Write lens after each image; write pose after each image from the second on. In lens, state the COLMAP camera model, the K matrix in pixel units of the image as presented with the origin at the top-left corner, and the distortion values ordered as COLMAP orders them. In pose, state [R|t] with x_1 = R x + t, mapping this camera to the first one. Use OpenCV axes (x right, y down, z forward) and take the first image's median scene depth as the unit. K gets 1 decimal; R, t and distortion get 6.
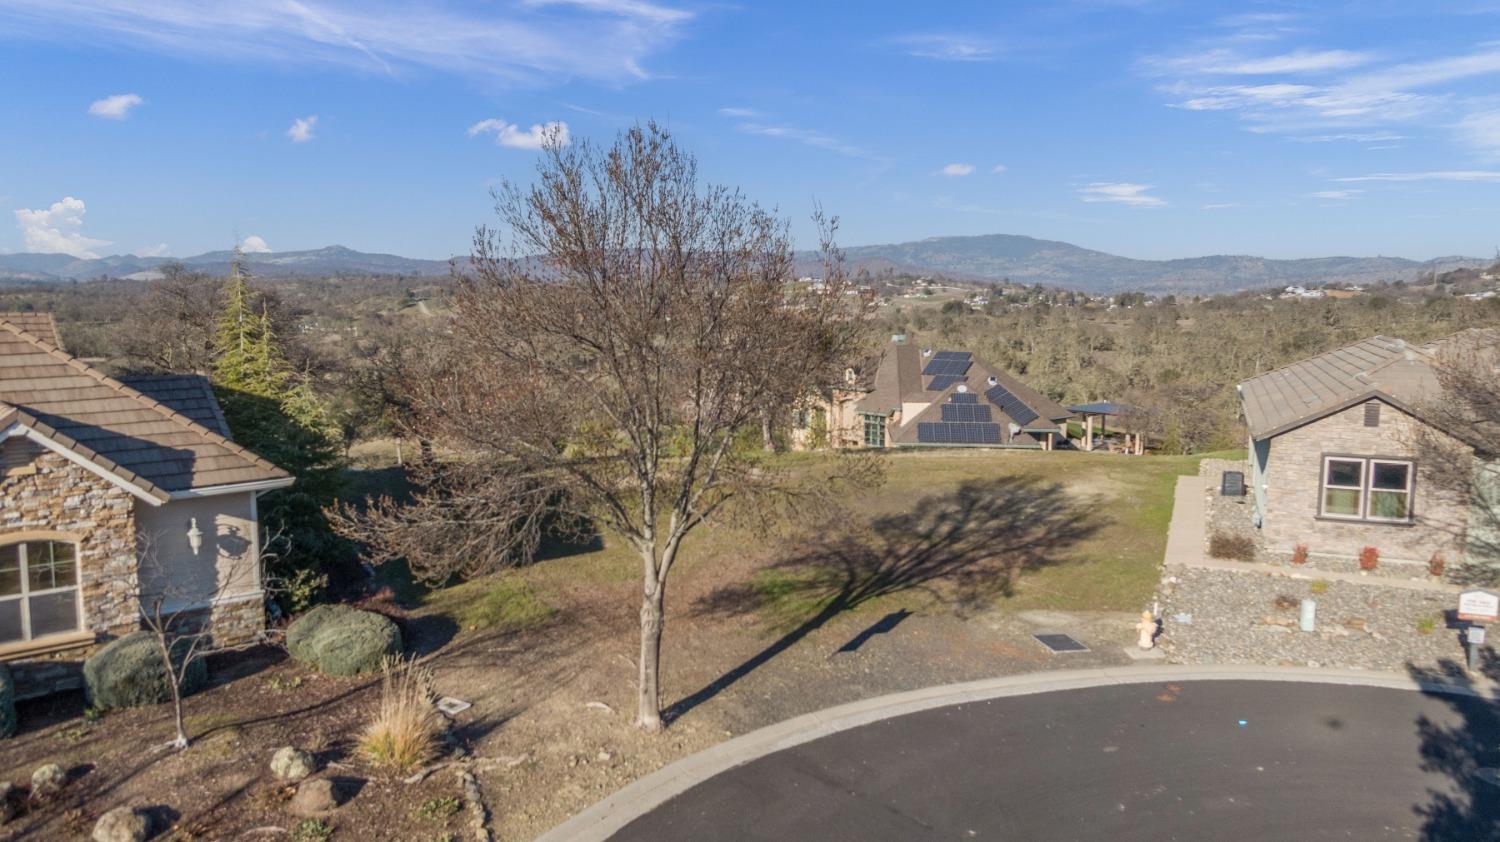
lens RADIAL K [[1122.1, 0, 760.4], [0, 1122.1, 422.3], [0, 0, 1]] dist [0.005303, 0.001346]
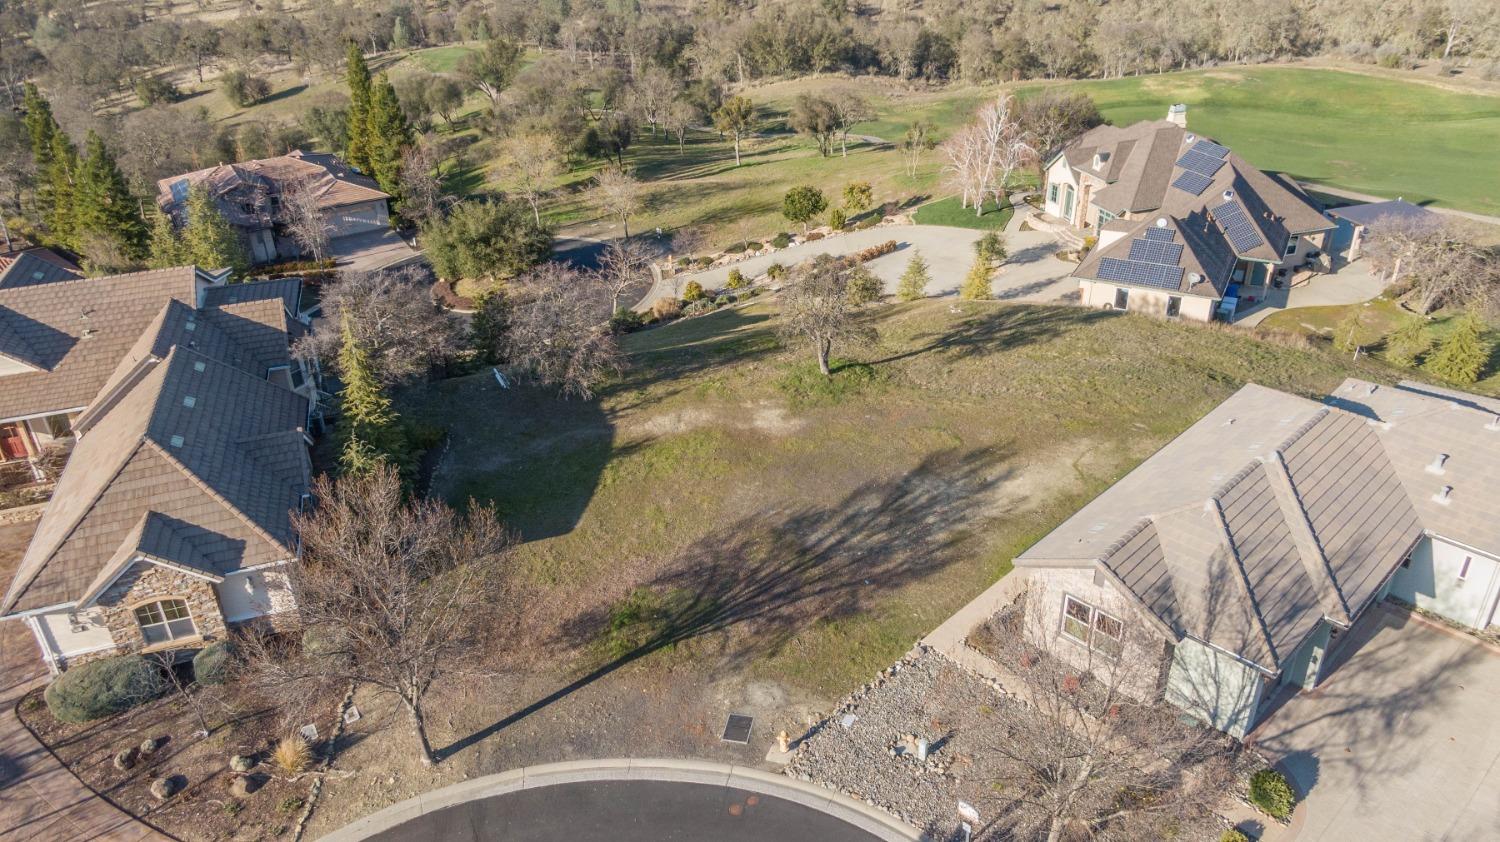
lens RADIAL K [[1076.4, 0, 759.4], [0, 1076.4, 426.1], [0, 0, 1]] dist [0.029823, -0.035107]
pose [[0.916234, 0.166071, -0.364603, 0.626711], [-0.015514, 0.924068, 0.381914, -0.604752], [0.400342, -0.344266, 0.849239, -0.055443]]
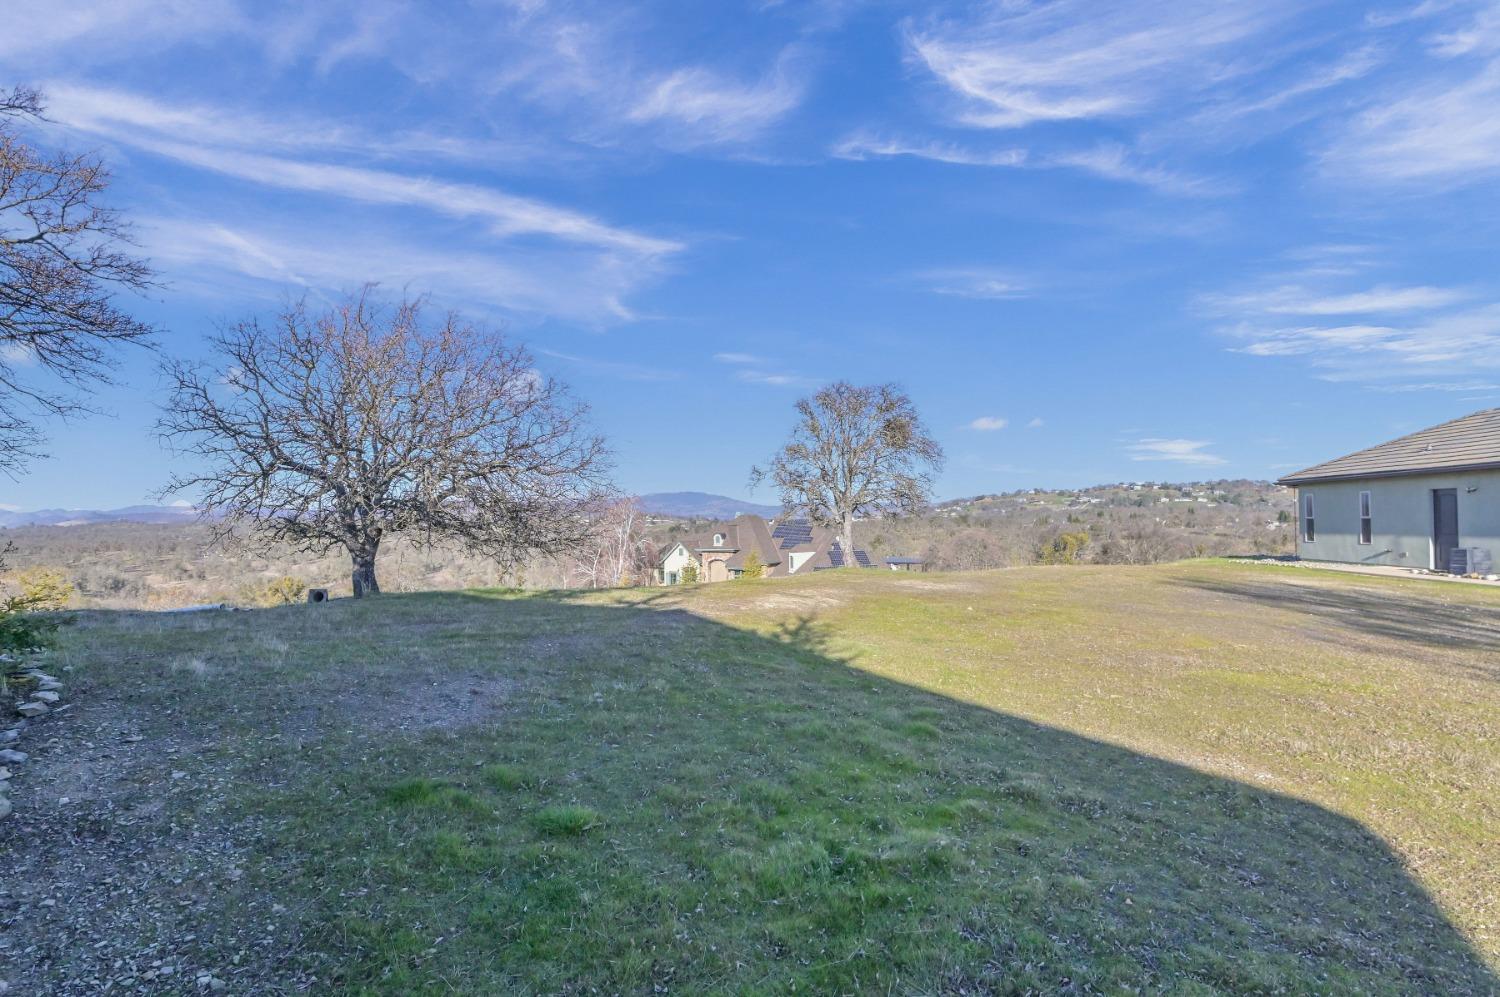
lens RADIAL K [[656.1, 0, 761.8], [0, 656.1, 519.9], [0, 0, 1]] dist [-0.002802, -0.008877]
pose [[0.949128, -0.016297, 0.314469, -0.325627], [0.055005, 0.991886, -0.114614, 0.069544], [-0.310050, 0.126081, 0.942323, 0.974802]]
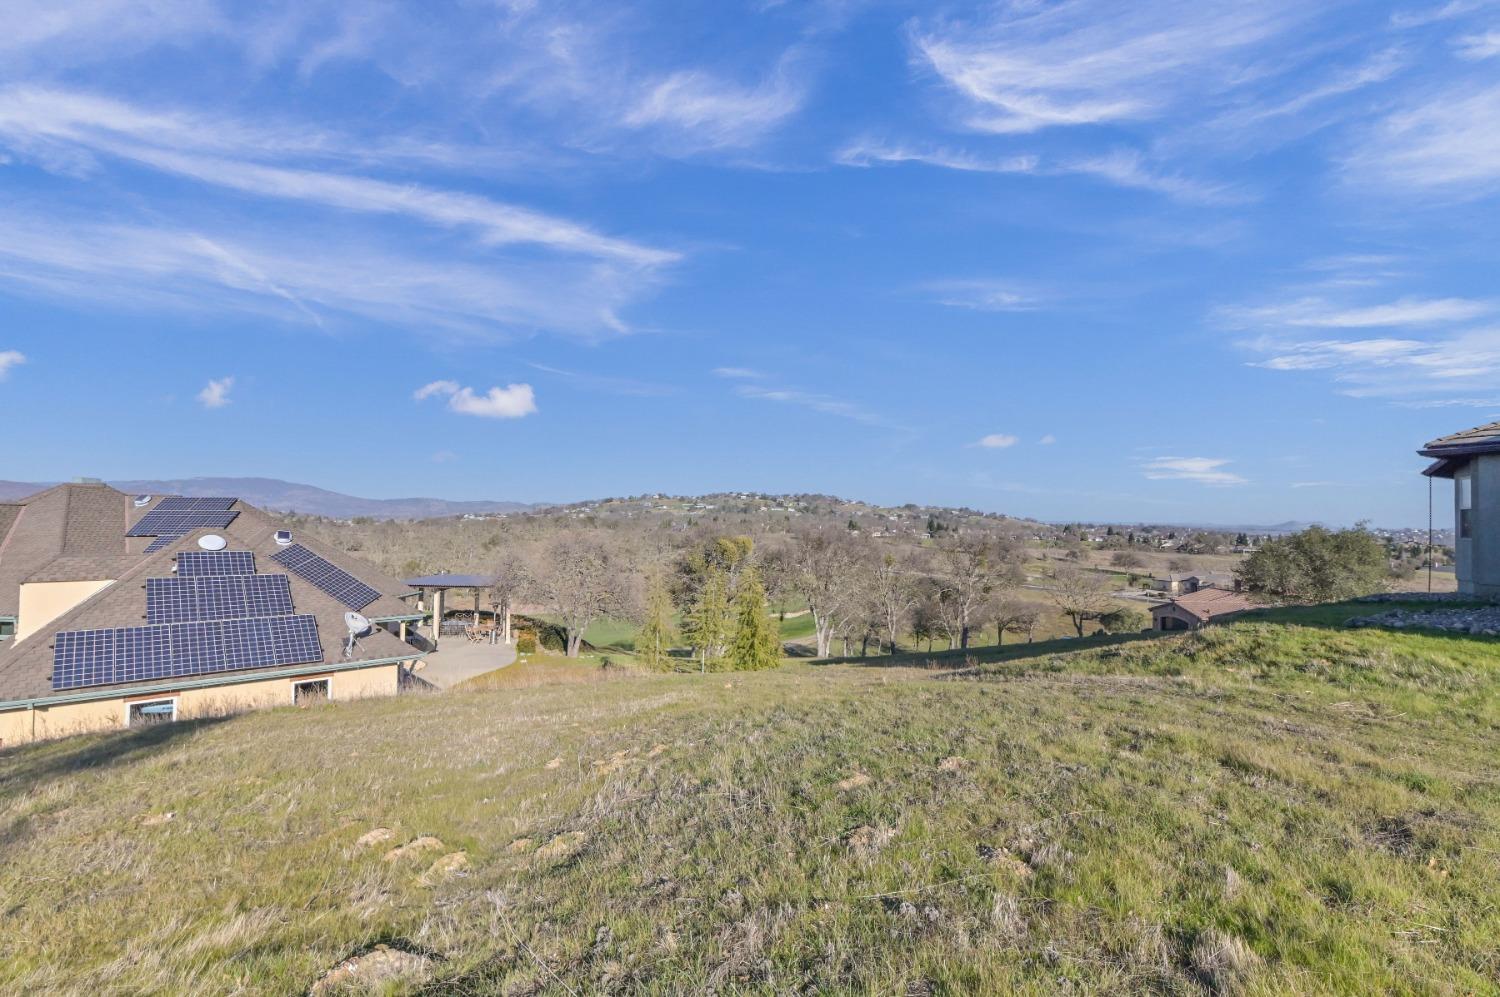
lens RADIAL K [[656.1, 0, 748.7], [0, 656.1, 499.3], [0, 0, 1]] dist [-0.002802, -0.008877]
pose [[0.658211, 0.031451, 0.752177, 0.340767], [0.079383, 0.990657, -0.110888, -0.005606], [-0.748637, 0.132698, 0.649565, 1.829099]]
